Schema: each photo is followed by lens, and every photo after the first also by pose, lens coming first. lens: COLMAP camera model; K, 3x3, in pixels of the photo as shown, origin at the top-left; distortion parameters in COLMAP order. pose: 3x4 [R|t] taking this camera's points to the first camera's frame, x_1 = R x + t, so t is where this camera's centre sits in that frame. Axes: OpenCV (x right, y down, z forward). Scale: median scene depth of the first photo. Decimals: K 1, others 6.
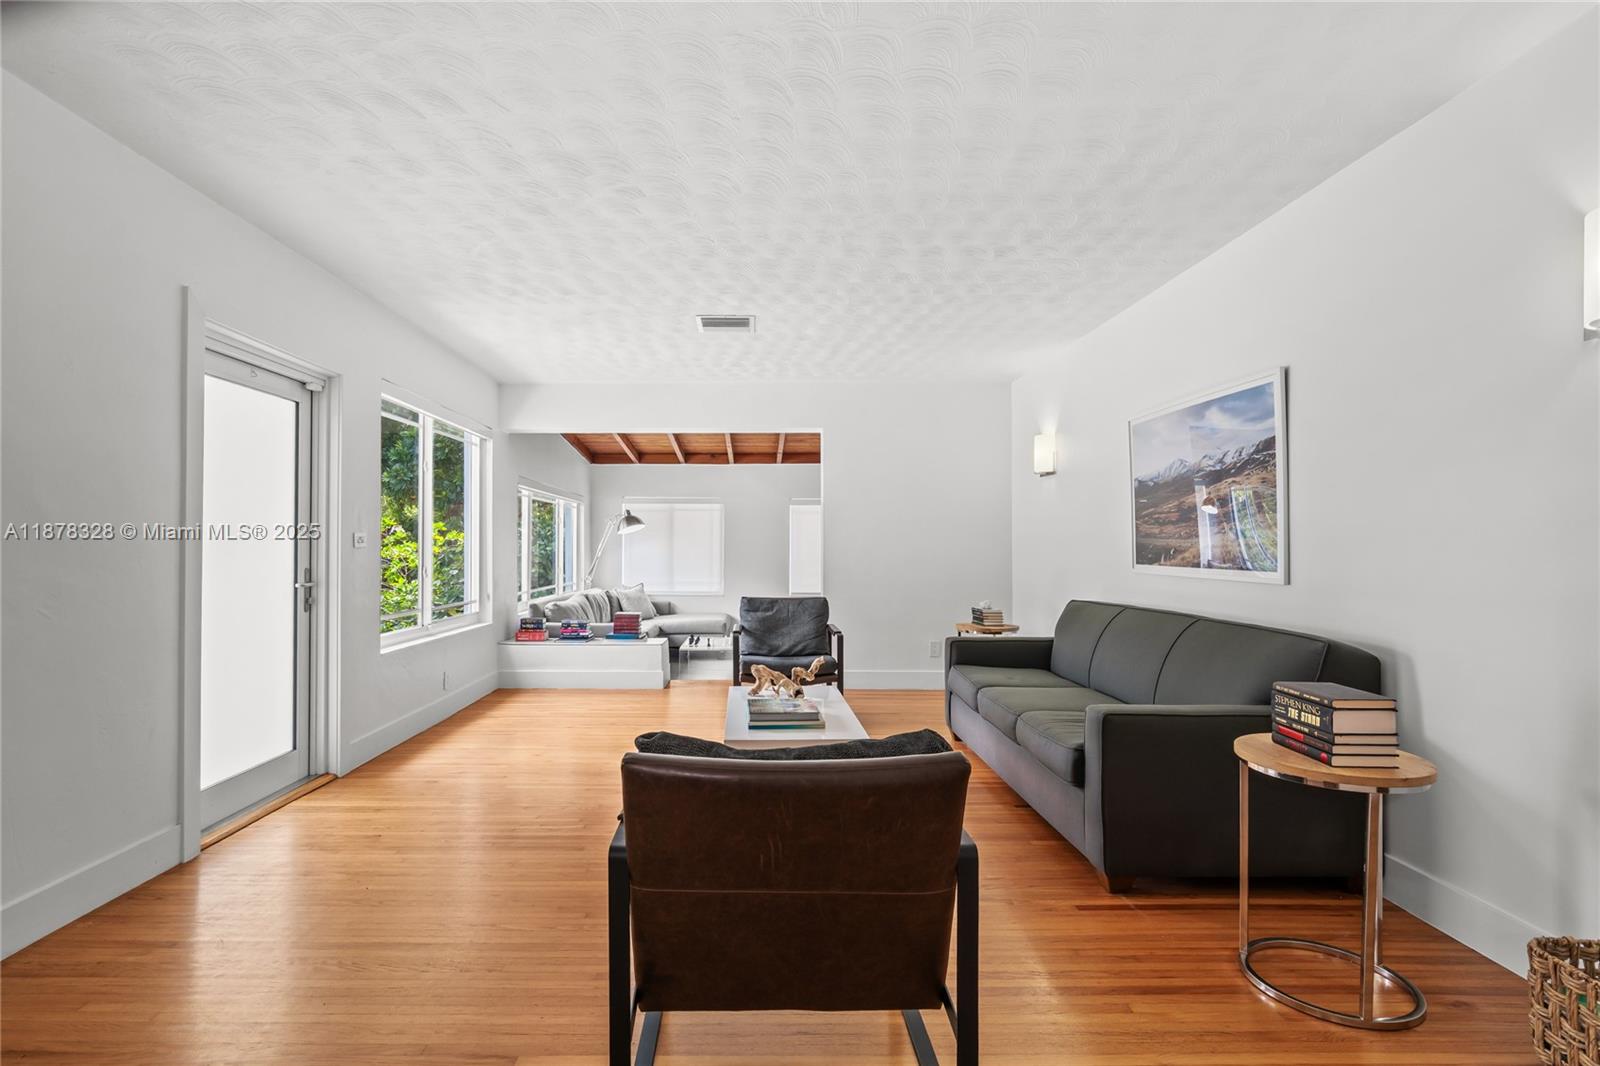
lens RADIAL K [[724.4, 0, 825.4], [0, 724.4, 524.4], [0, 0, 1]] dist [-0.006311, 0.002688]
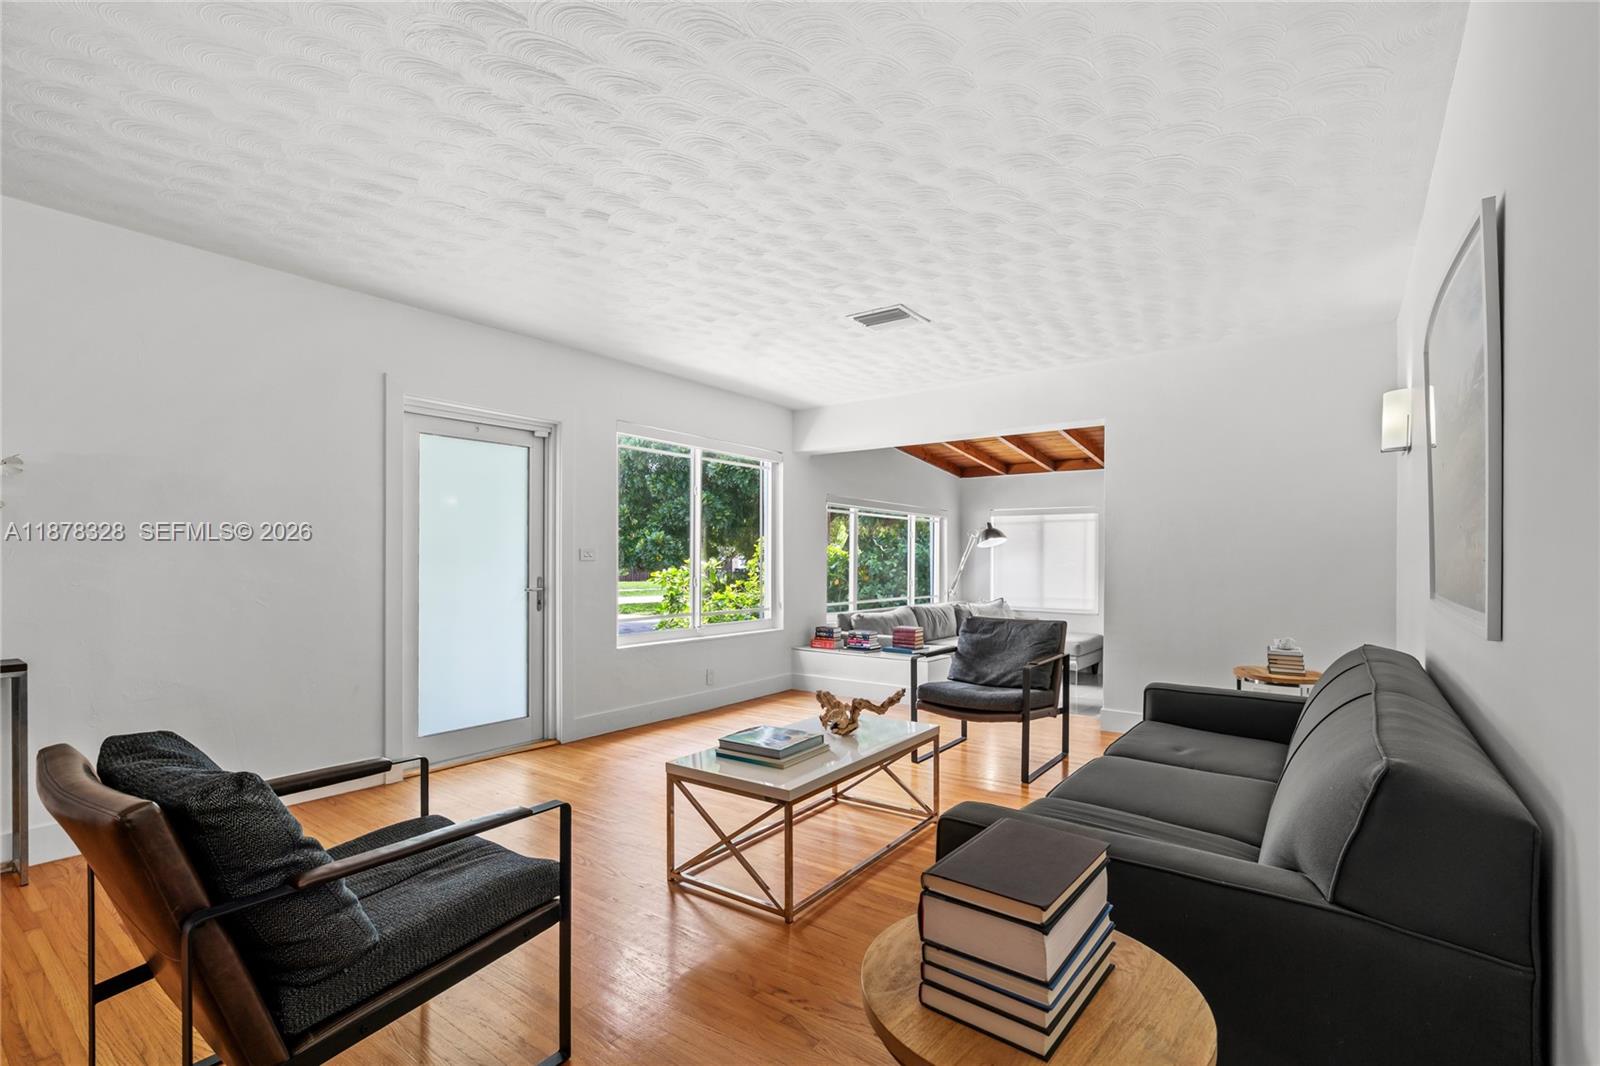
lens RADIAL K [[724.4, 0, 814.0], [0, 724.4, 547.8], [0, 0, 1]] dist [-0.006311, 0.002688]
pose [[0.805447, -0.008015, -0.592613, 0.366818], [0.016091, 0.999836, 0.008347, 0.005788], [0.592449, -0.016259, 0.805444, 0.218360]]
